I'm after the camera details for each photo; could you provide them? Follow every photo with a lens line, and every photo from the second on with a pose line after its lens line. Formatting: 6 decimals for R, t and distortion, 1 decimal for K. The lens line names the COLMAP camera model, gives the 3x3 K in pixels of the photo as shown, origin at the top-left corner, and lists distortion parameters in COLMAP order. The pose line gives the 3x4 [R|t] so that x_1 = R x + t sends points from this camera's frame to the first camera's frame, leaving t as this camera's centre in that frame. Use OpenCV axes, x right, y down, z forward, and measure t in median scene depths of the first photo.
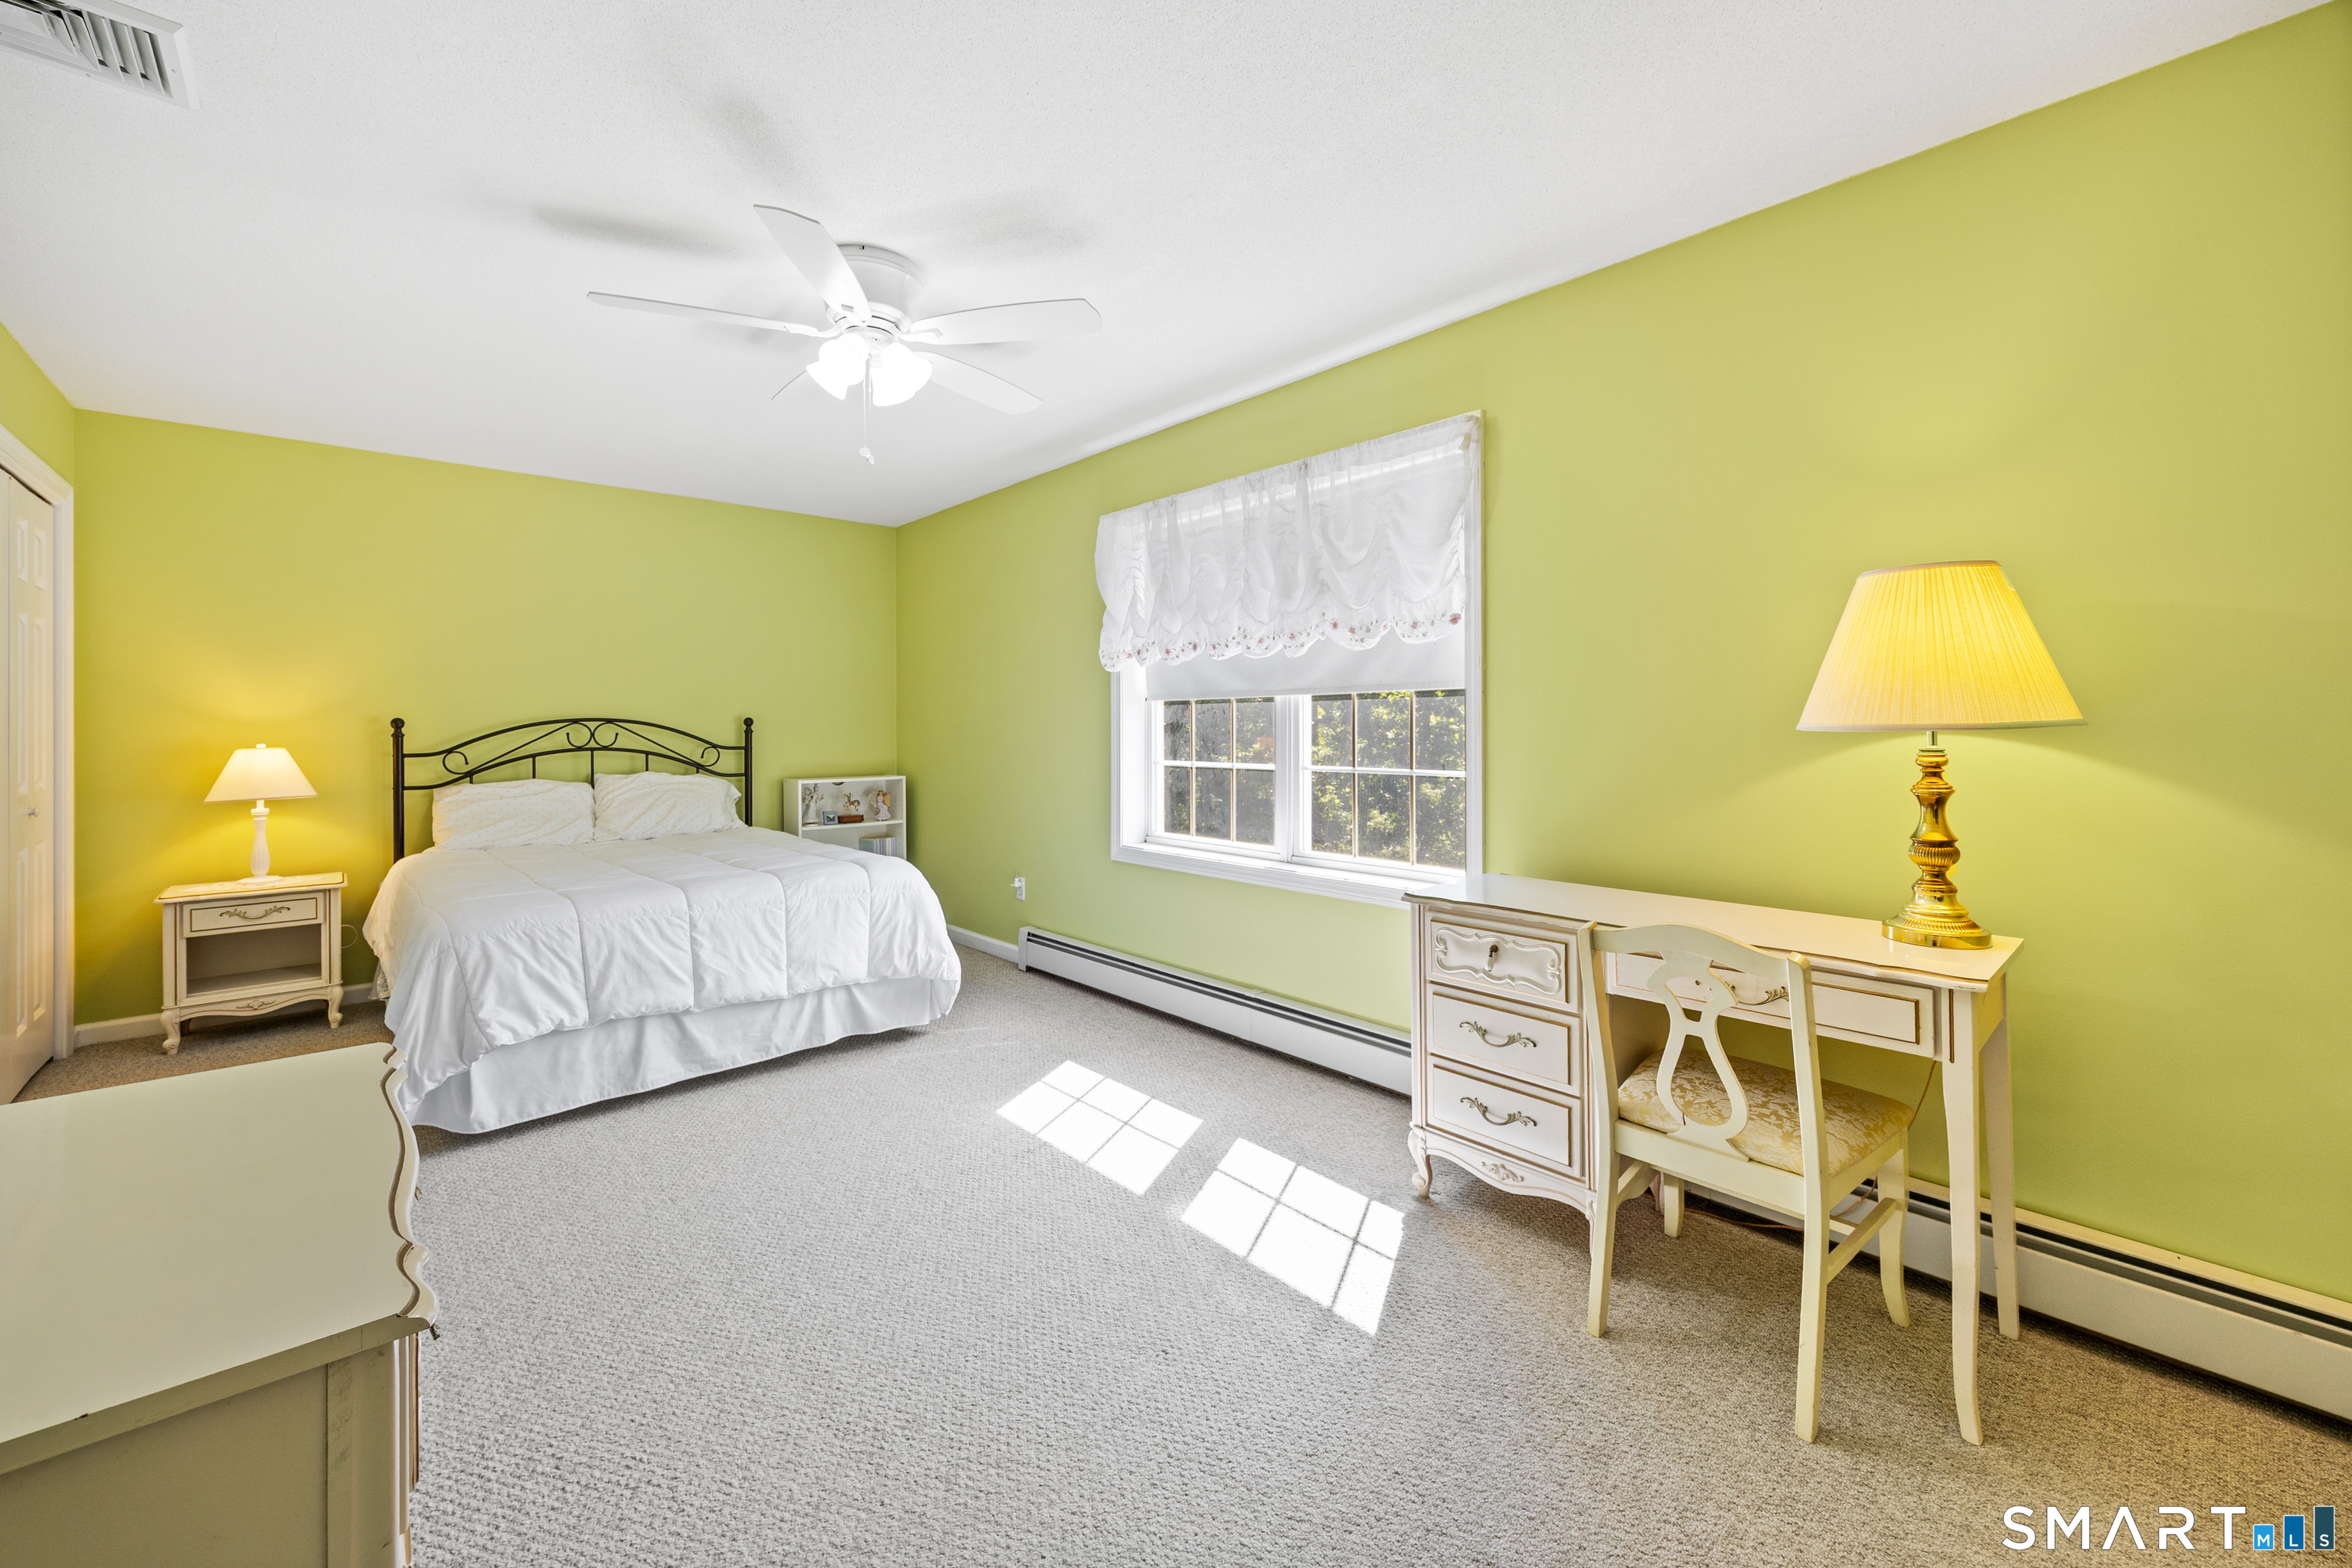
lens RADIAL K [[934.0, 0, 1180.2], [0, 934.0, 722.2], [0, 0, 1]] dist [0.011226, 0.000415]
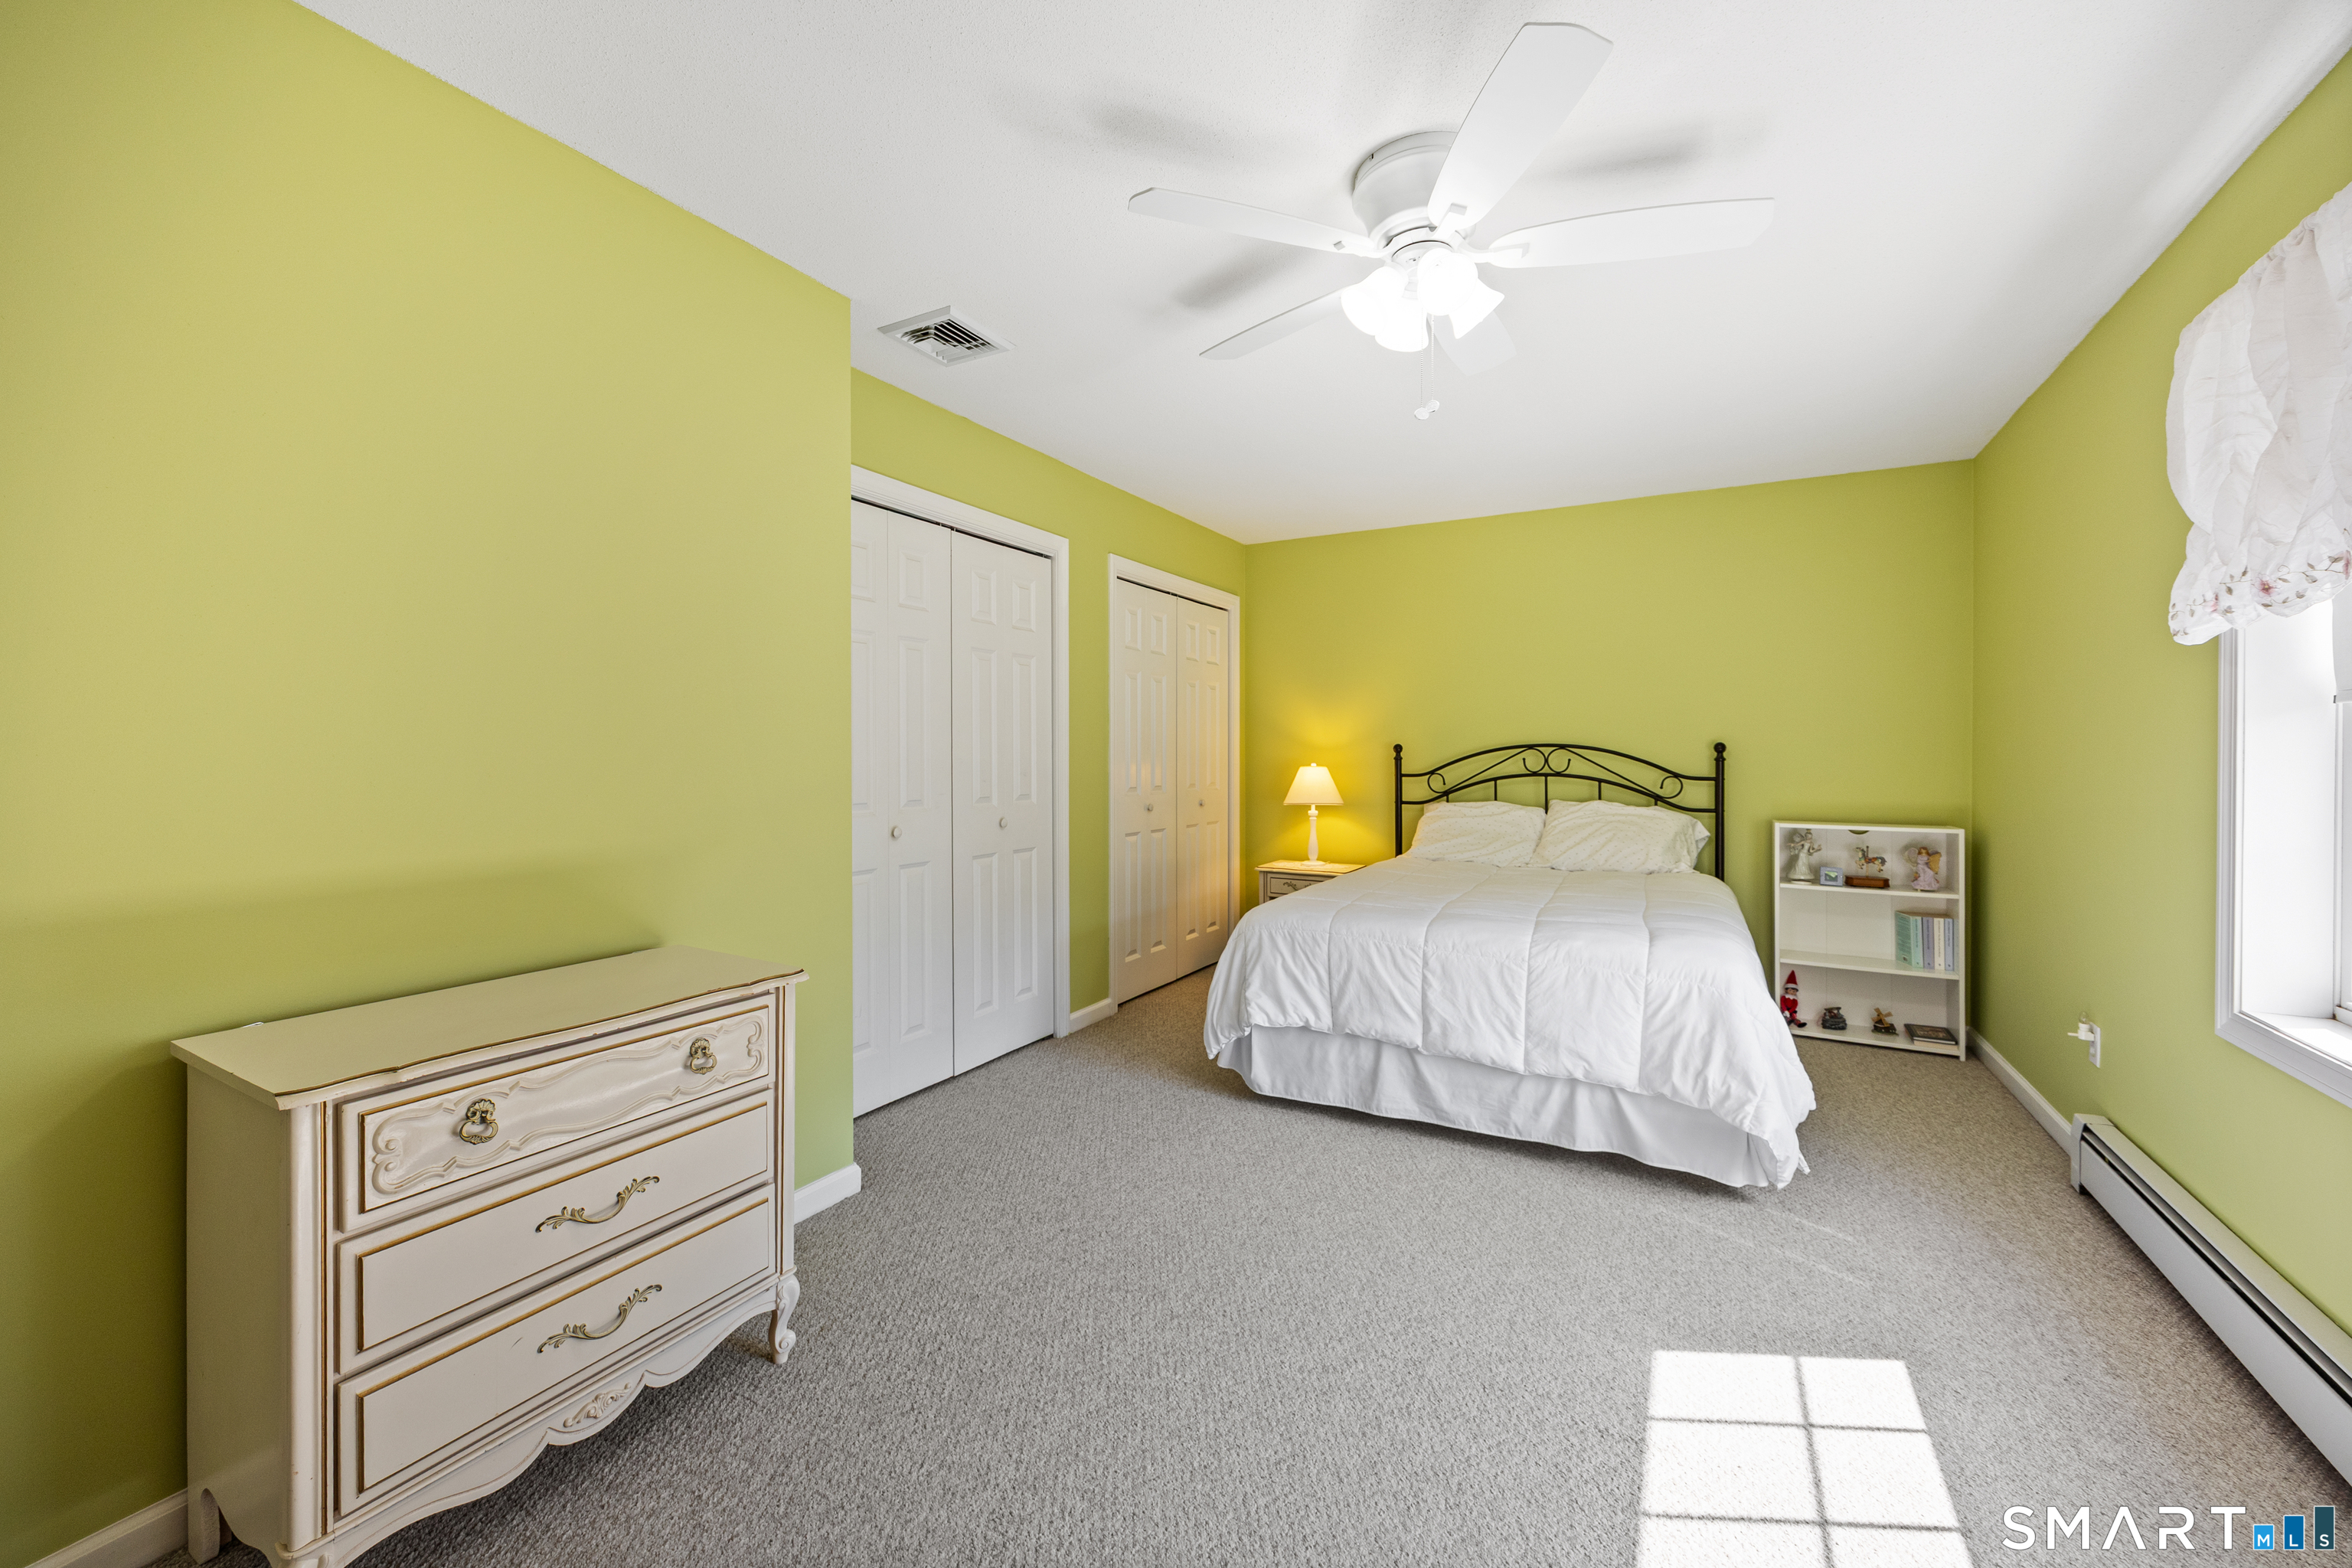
lens RADIAL K [[934.0, 0, 1160.2], [0, 934.0, 756.9], [0, 0, 1]] dist [0.011226, 0.000415]
pose [[0.319976, 0.010577, -0.947366, 0.253697], [-0.002206, 0.999943, 0.010419, 0.000146], [0.947423, -0.001244, 0.319982, 0.390215]]
